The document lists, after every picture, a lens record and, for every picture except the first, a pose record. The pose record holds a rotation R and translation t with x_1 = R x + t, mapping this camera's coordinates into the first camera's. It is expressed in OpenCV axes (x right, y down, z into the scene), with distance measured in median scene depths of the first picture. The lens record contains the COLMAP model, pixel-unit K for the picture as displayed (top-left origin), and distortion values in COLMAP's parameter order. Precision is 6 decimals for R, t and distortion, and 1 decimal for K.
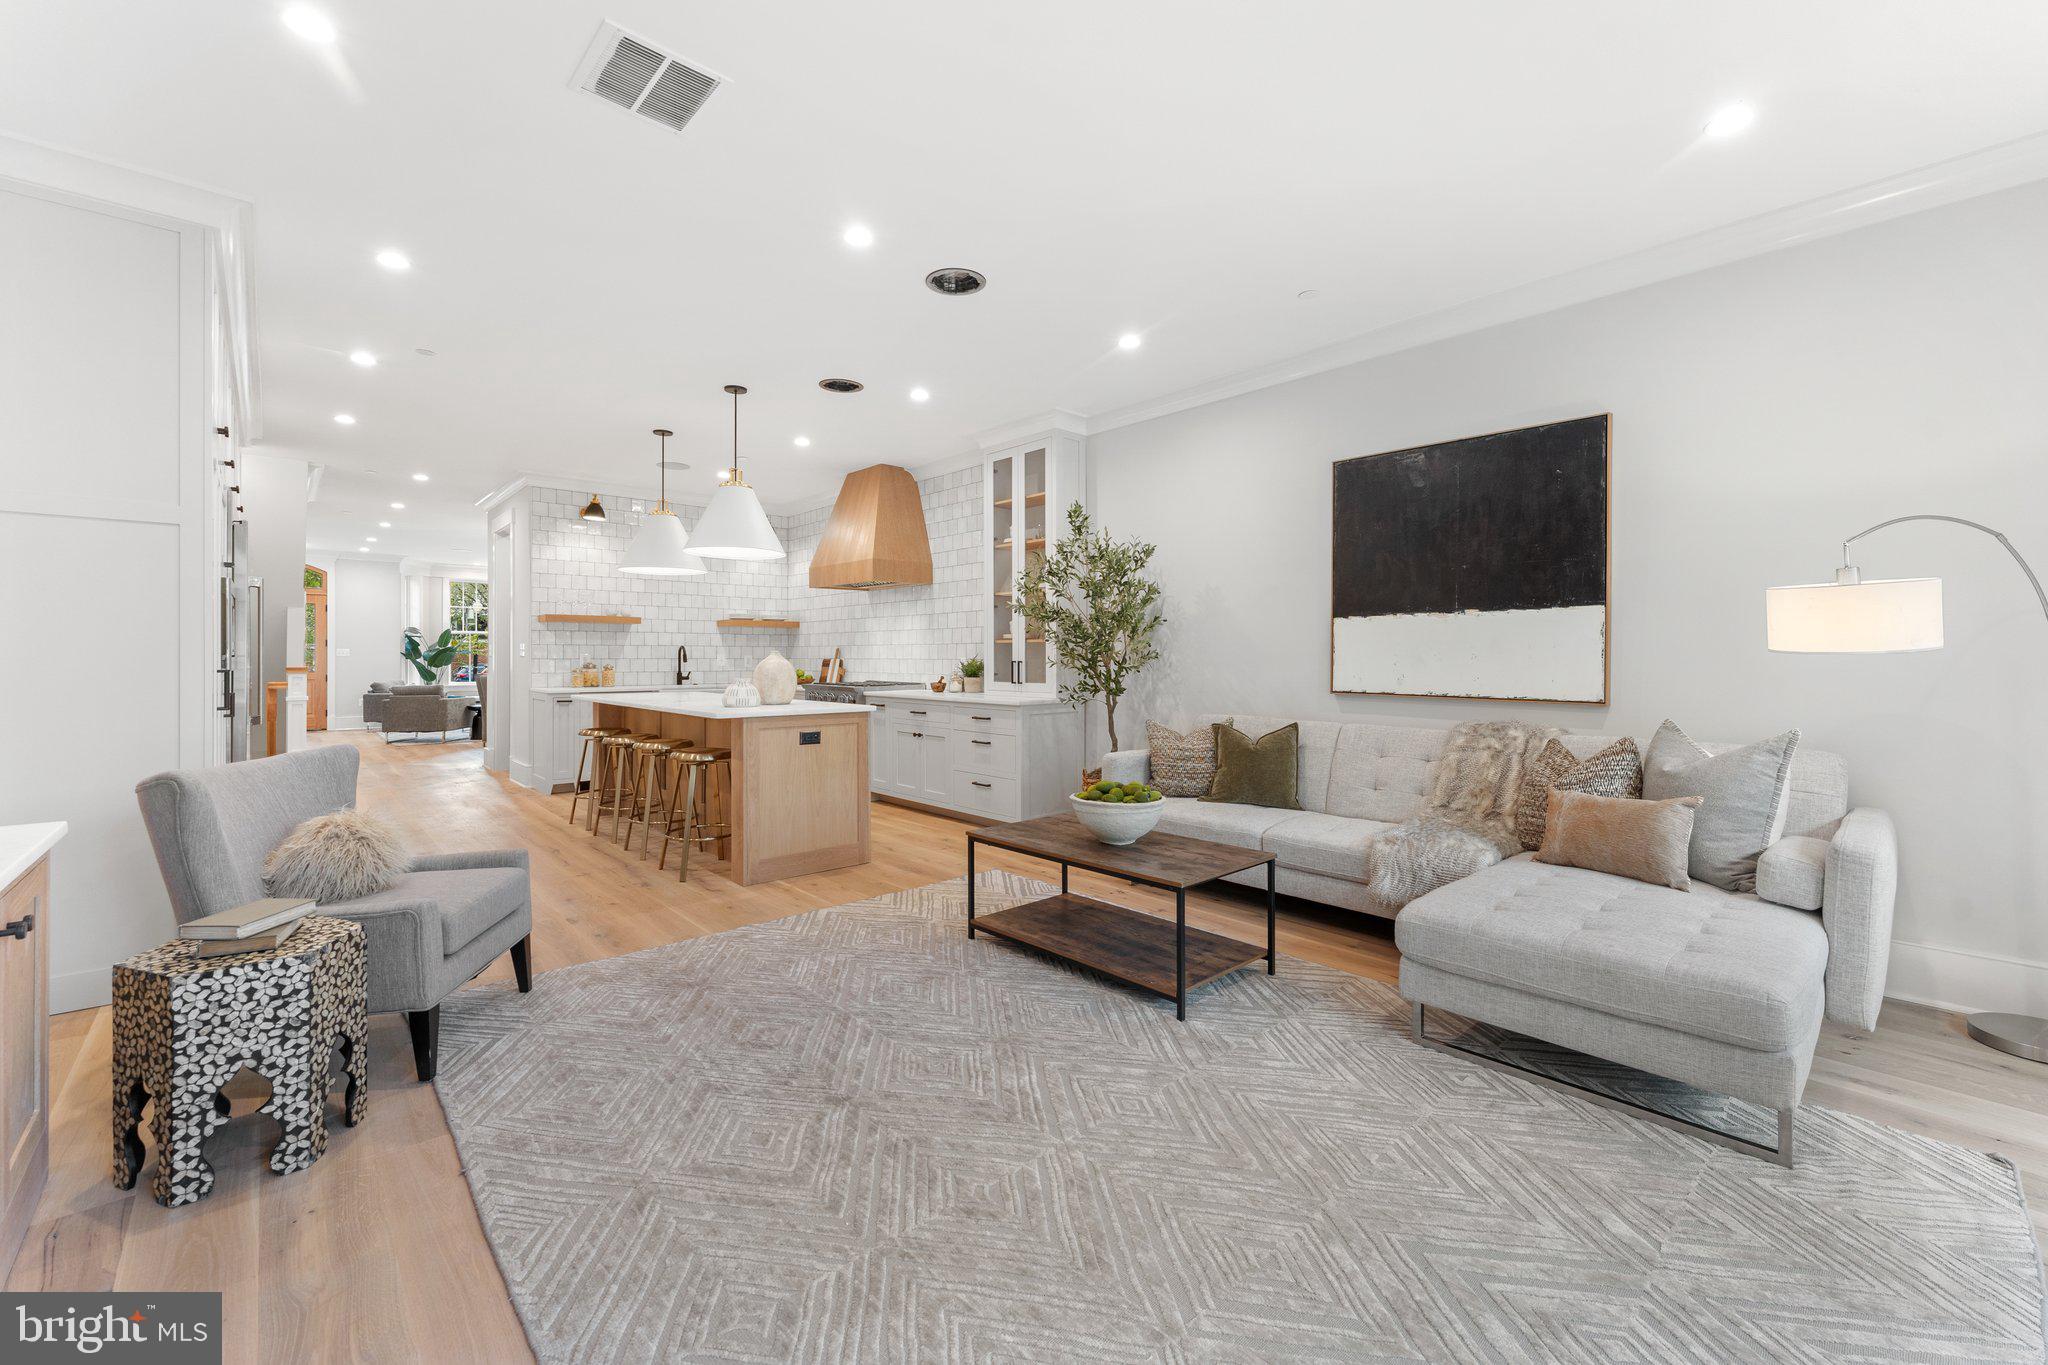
lens RADIAL K [[831.2, 0, 1021.1], [0, 831.2, 652.9], [0, 0, 1]] dist [0.003242, -0.000024]
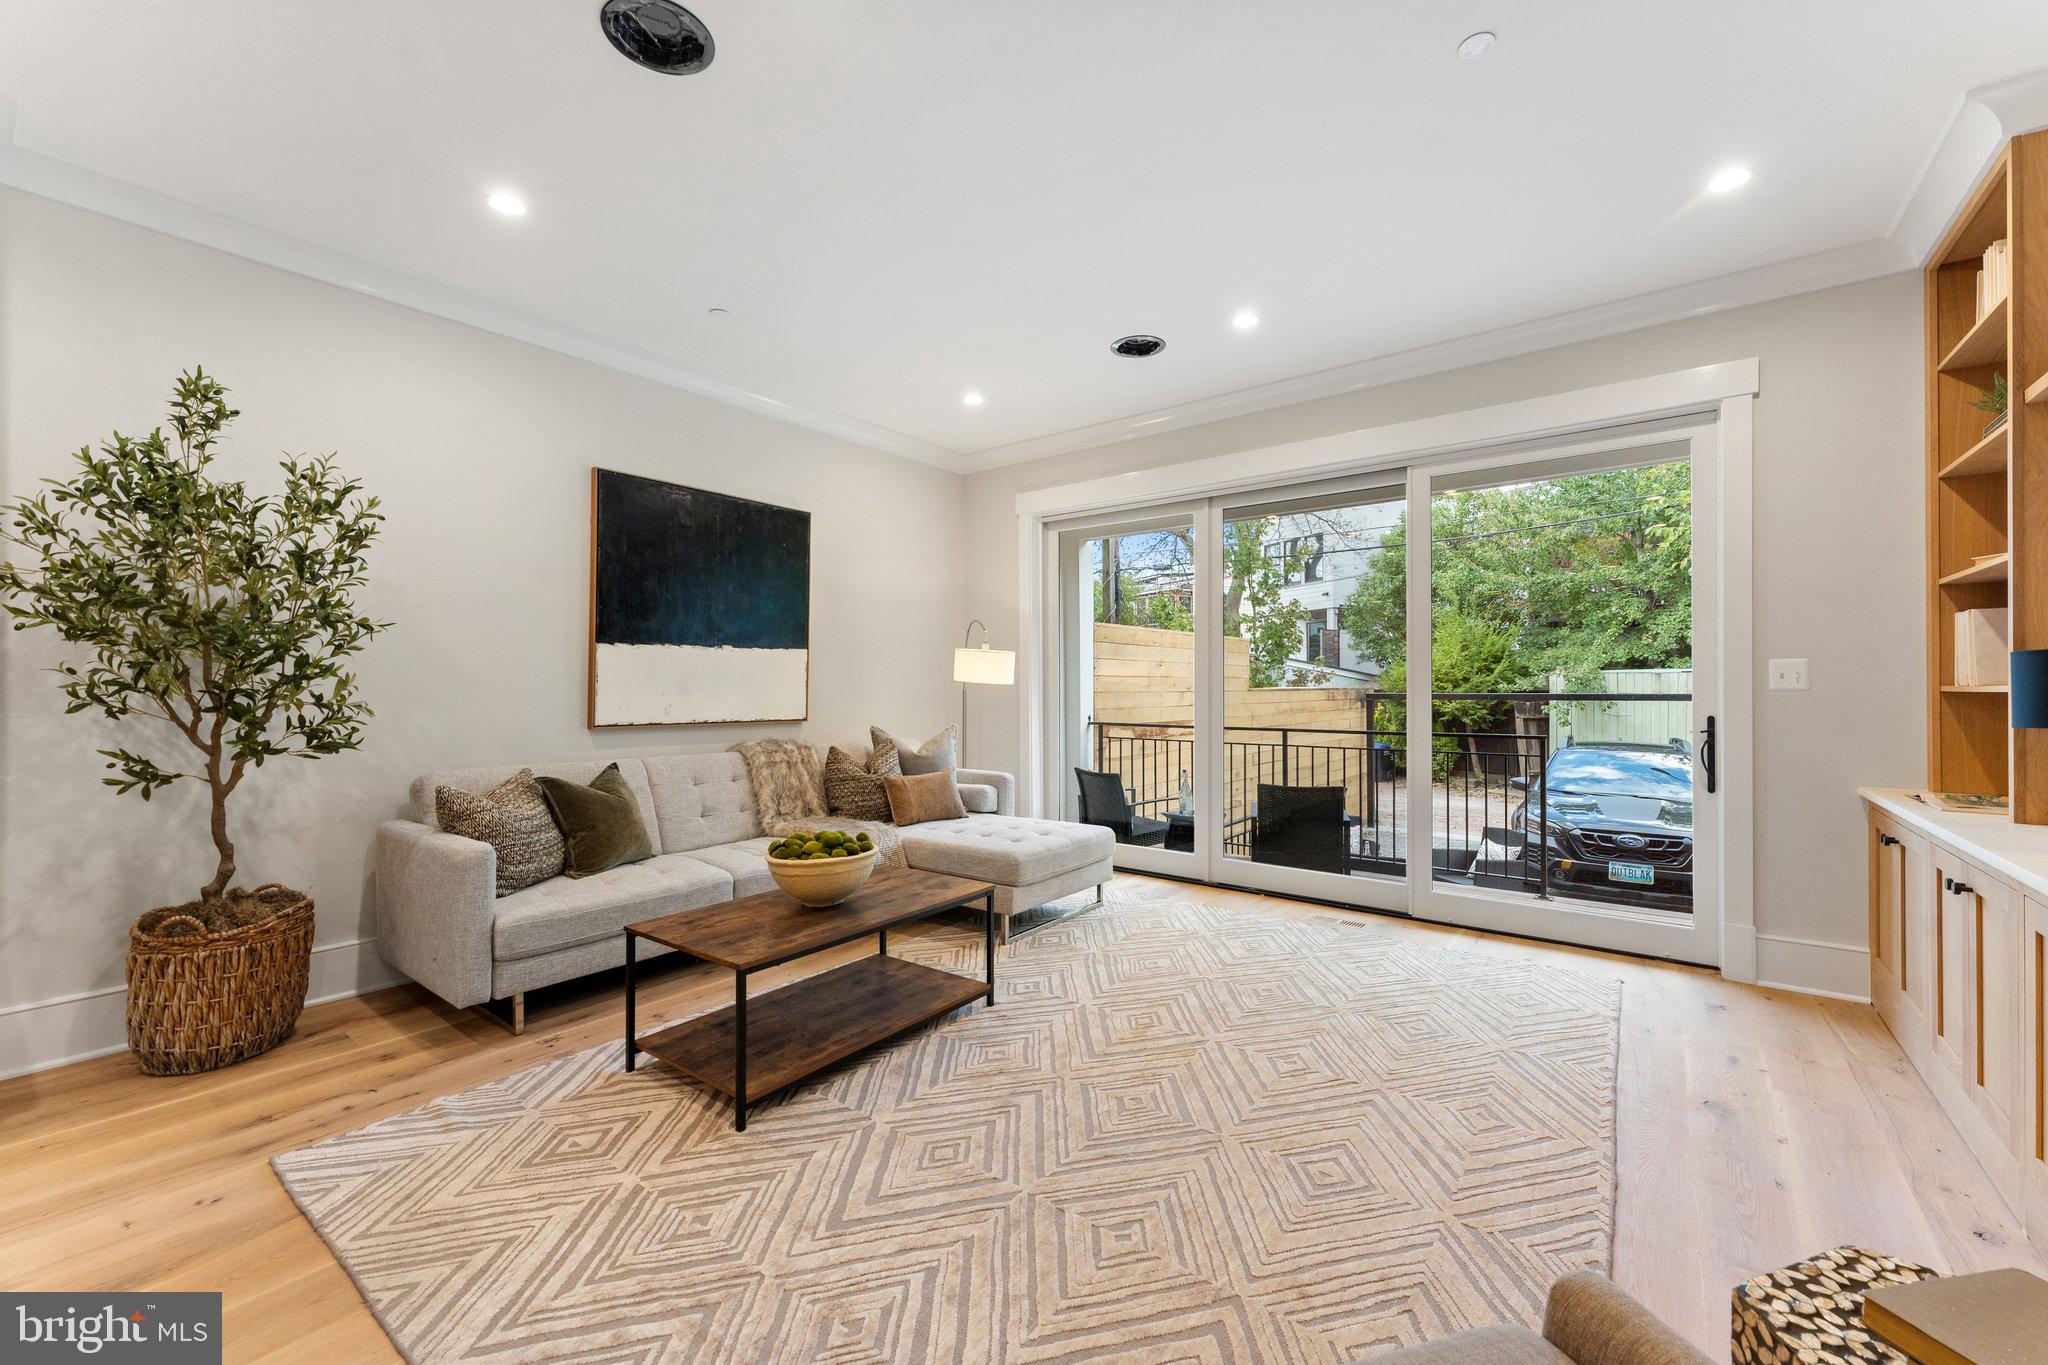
lens RADIAL K [[804.3, 0, 1019.7], [0, 804.3, 679.6], [0, 0, 1]] dist [-0.004853, -0.000045]
pose [[-0.160734, 0.006198, 0.986978, -0.442643], [-0.004824, 0.999963, -0.007065, 0.000767], [-0.986986, -0.005897, -0.160698, 0.558673]]
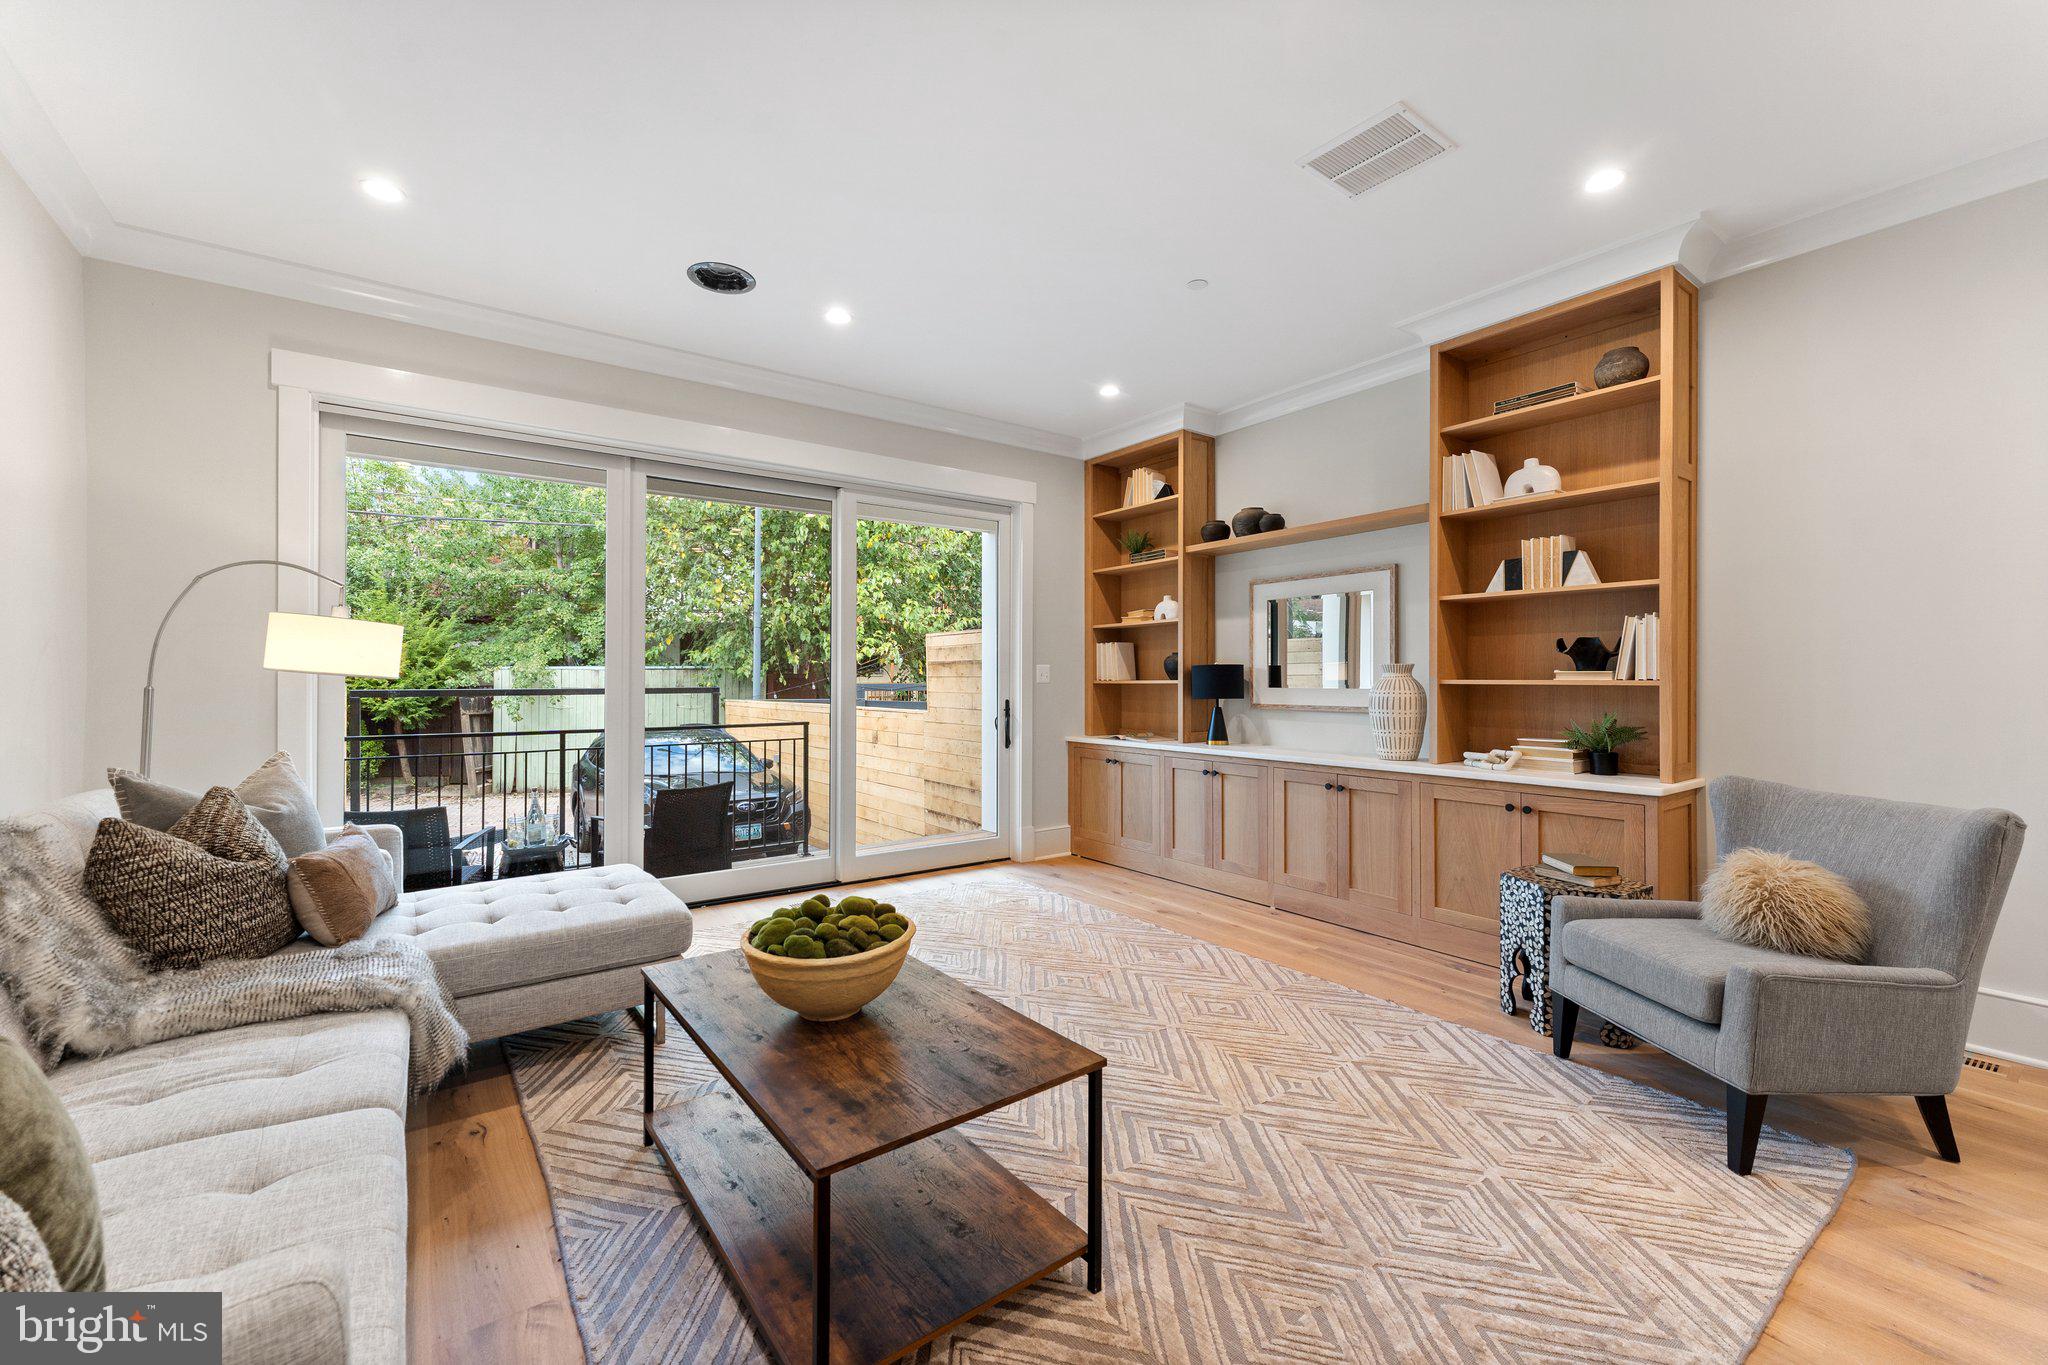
lens RADIAL K [[822.7, 0, 1011.4], [0, 822.7, 673.3], [0, 0, 1]] dist [-0.001789, -0.000127]
pose [[-0.993954, -0.000052, 0.109797, -0.039905], [-0.001636, 0.999896, -0.014334, 0.004241], [-0.109785, -0.014427, -0.993851, 0.930432]]
